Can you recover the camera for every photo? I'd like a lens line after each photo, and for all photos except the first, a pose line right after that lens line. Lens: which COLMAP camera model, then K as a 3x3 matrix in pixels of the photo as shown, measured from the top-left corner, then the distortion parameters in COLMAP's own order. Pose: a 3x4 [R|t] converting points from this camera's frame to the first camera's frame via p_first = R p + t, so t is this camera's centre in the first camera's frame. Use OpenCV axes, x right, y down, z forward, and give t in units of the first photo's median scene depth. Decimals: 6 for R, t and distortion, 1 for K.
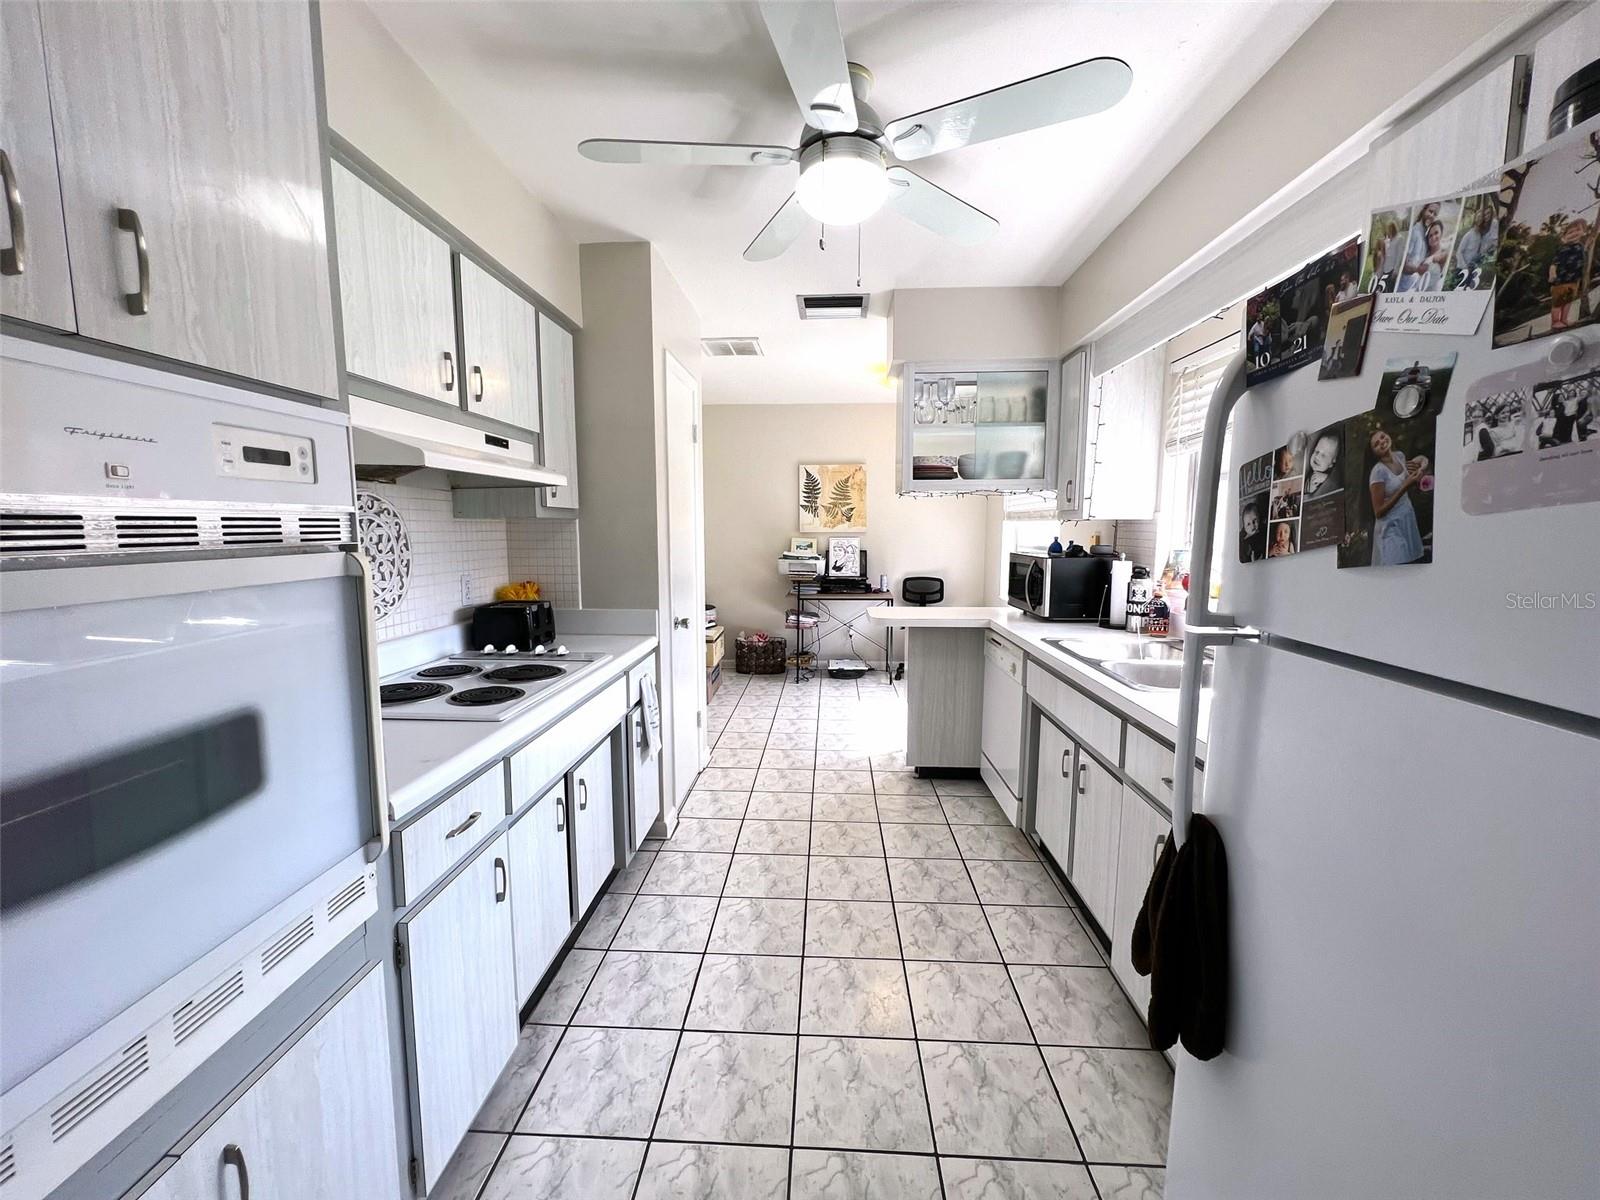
lens RADIAL K [[639.8, 0, 795.9], [0, 639.8, 597.4], [0, 0, 1]] dist [-0.003179, 0.000480]
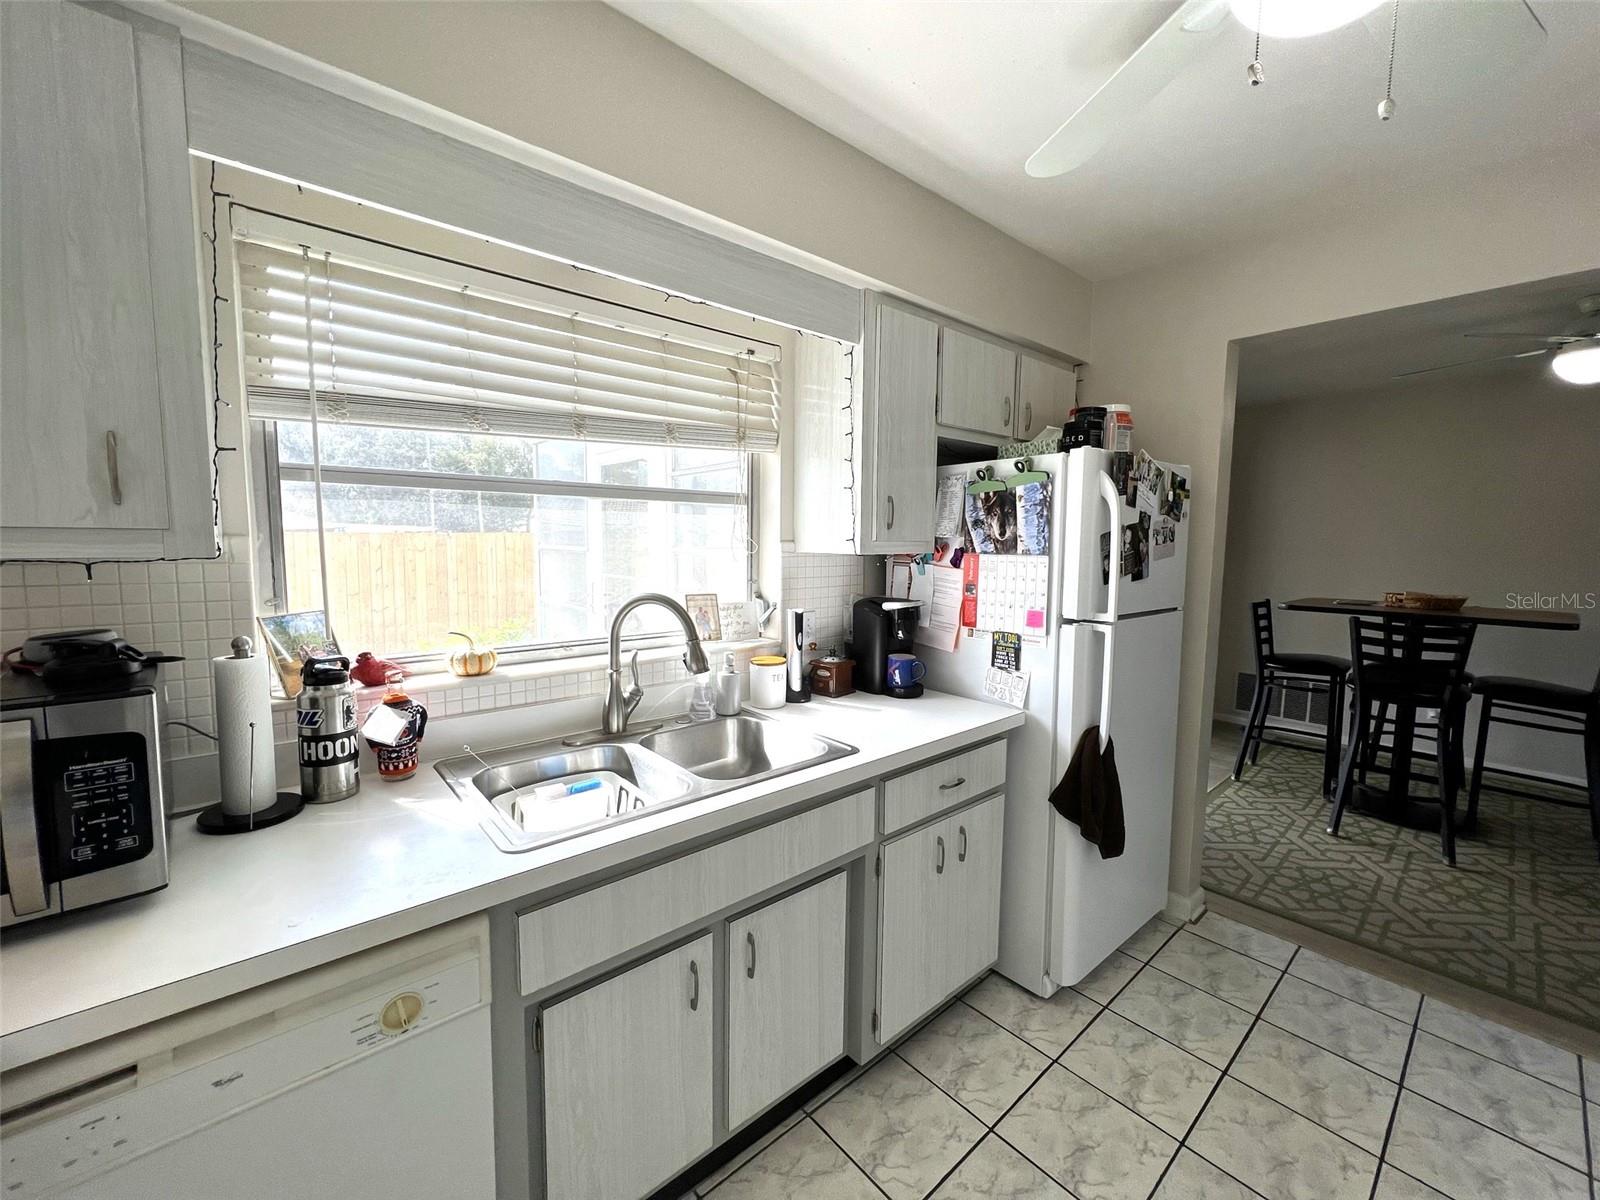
lens RADIAL K [[639.8, 0, 795.9], [0, 639.8, 597.4], [0, 0, 1]] dist [-0.003179, 0.000480]
pose [[-0.689749, -0.074662, 0.720189, -0.026836], [0.068486, 0.983482, 0.167550, -0.175401], [-0.720803, 0.164890, -0.673242, 1.288147]]
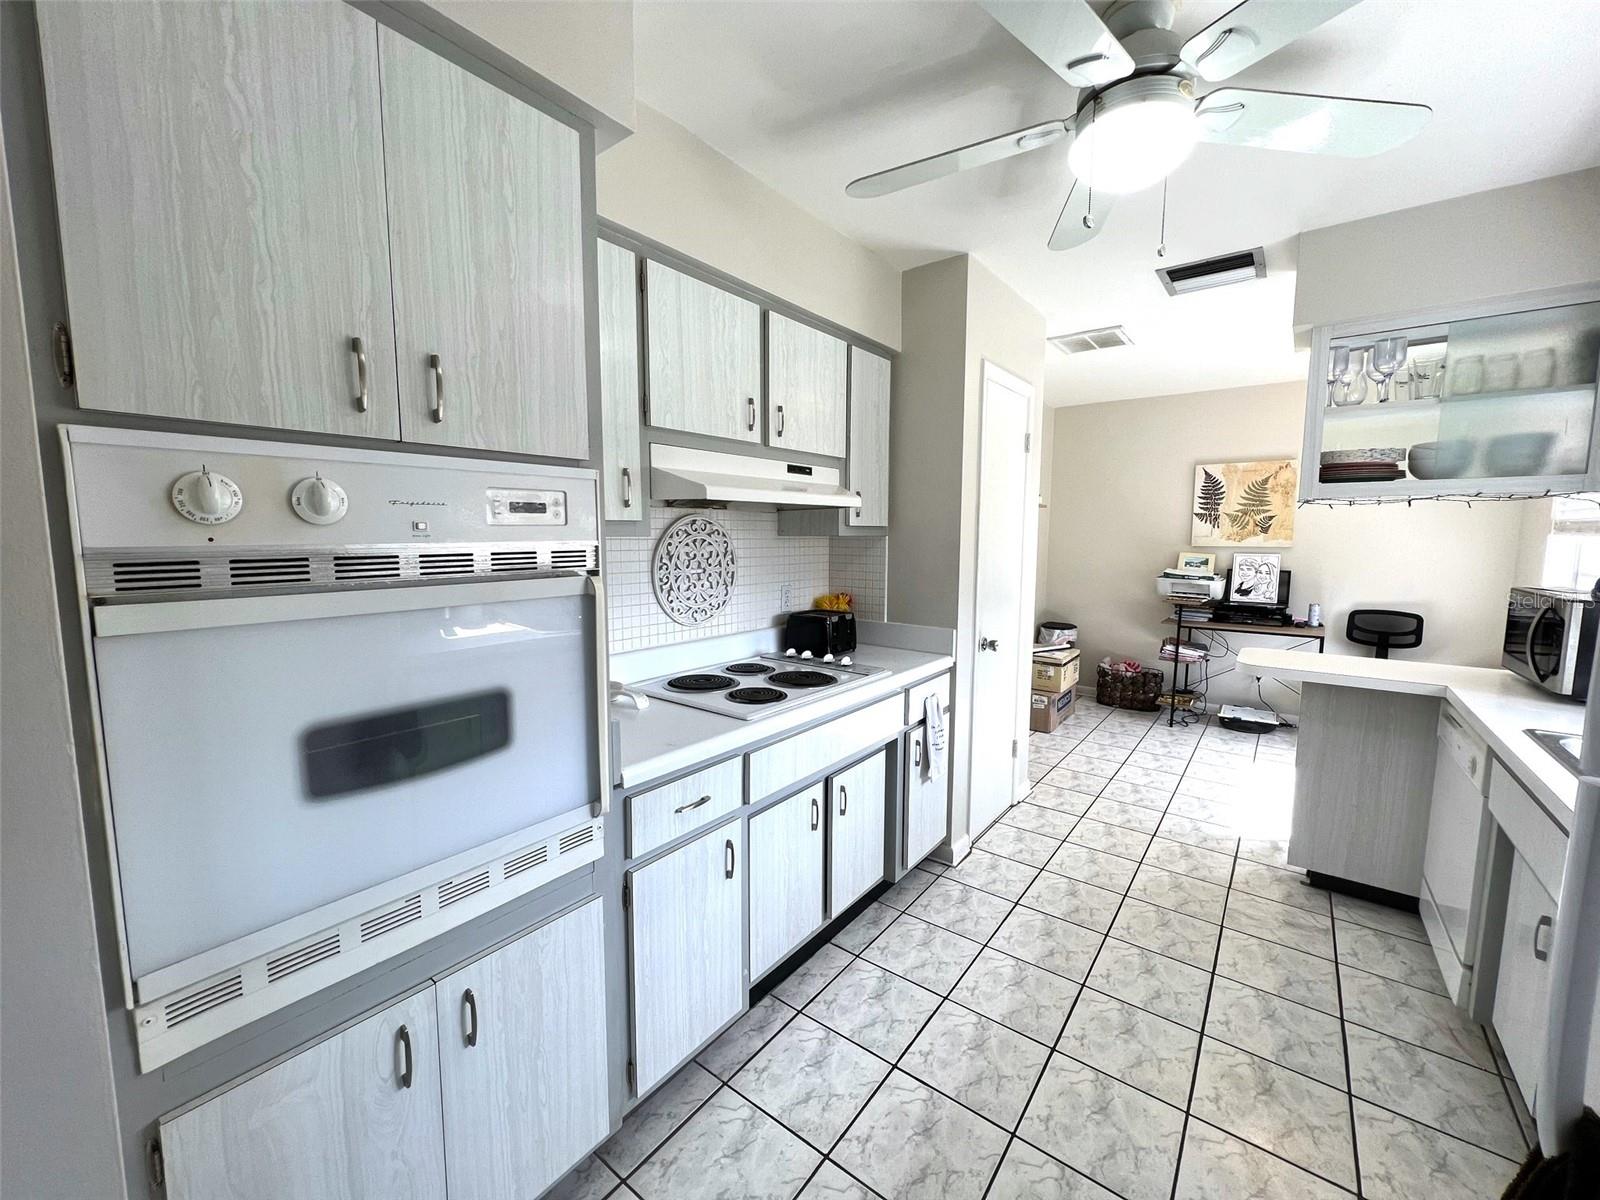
lens RADIAL K [[639.8, 0, 795.9], [0, 639.8, 597.4], [0, 0, 1]] dist [-0.003179, 0.000480]
pose [[0.820135, 0.060380, -0.568976, 0.163850], [-0.065556, 0.997784, 0.011391, -0.029628], [0.568403, 0.027957, 0.822275, 0.072104]]
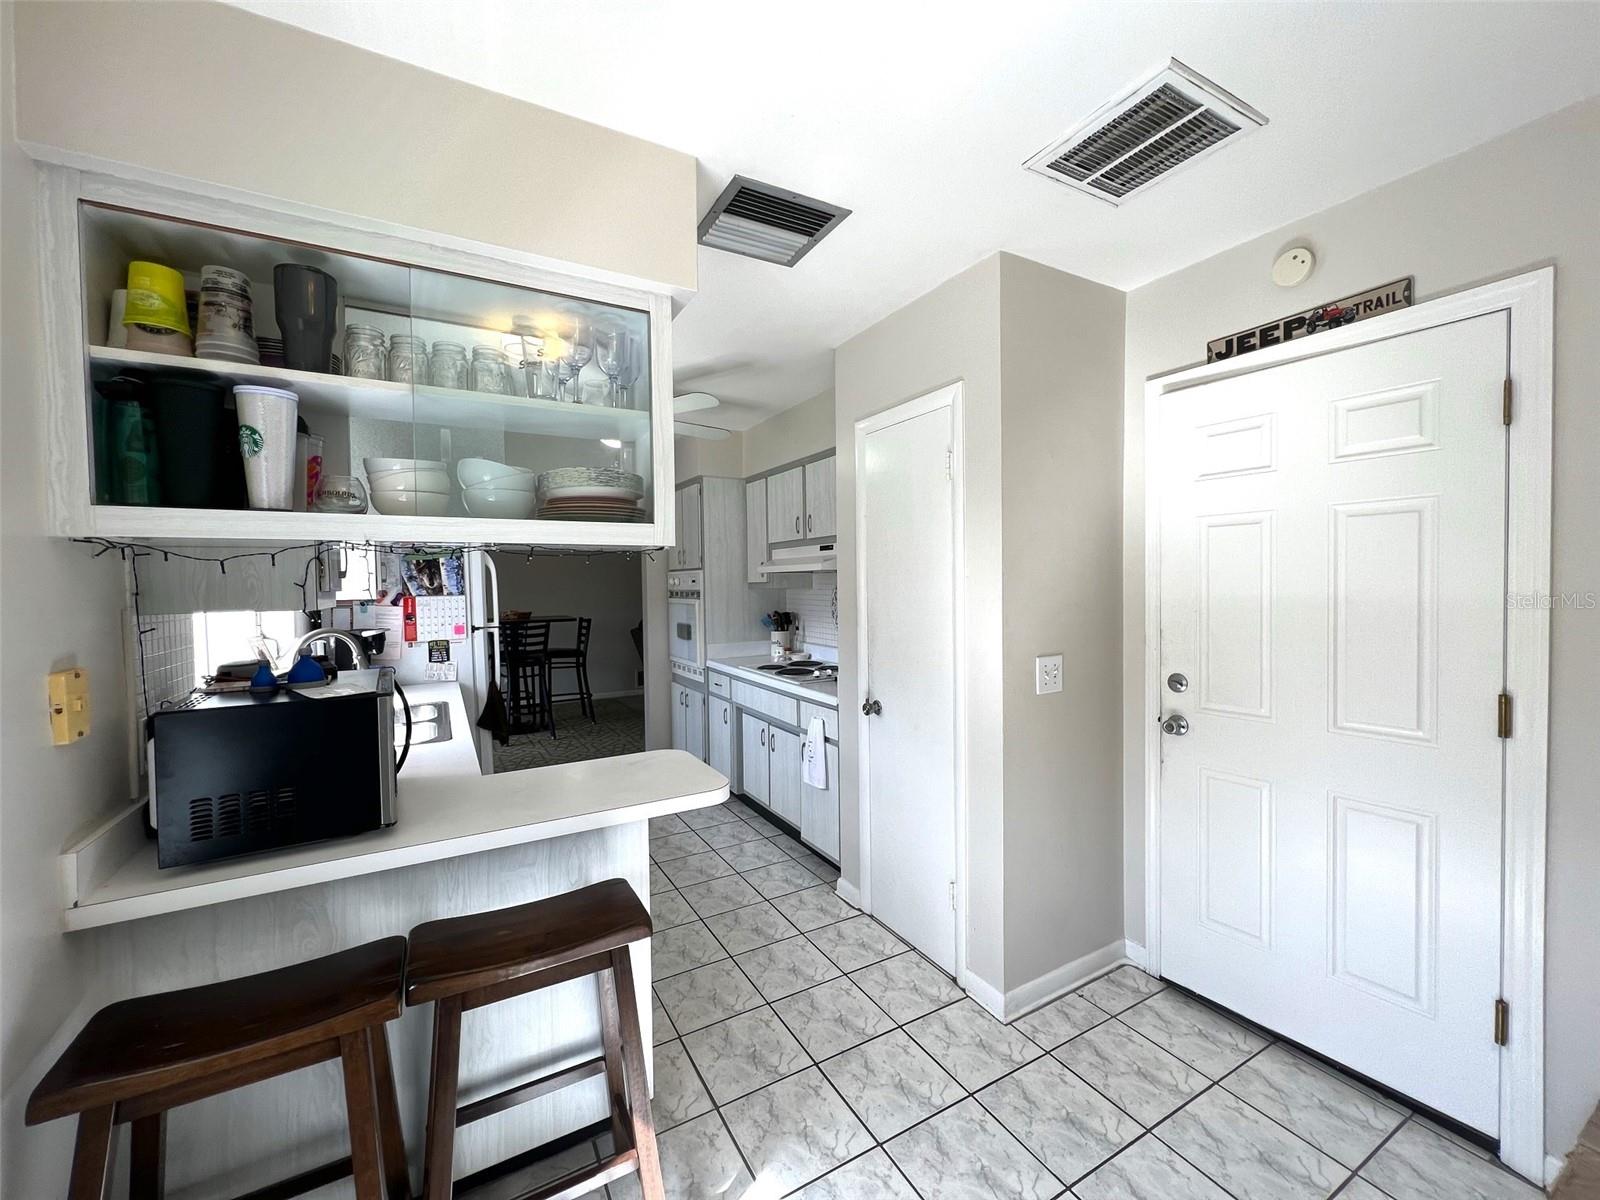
lens RADIAL K [[639.8, 0, 795.9], [0, 639.8, 597.4], [0, 0, 1]] dist [-0.003179, 0.000480]
pose [[-0.843732, 0.026923, -0.536089, 0.514969], [-0.045289, 0.991609, 0.121077, -0.290525], [0.534850, 0.126435, -0.835433, 2.246509]]
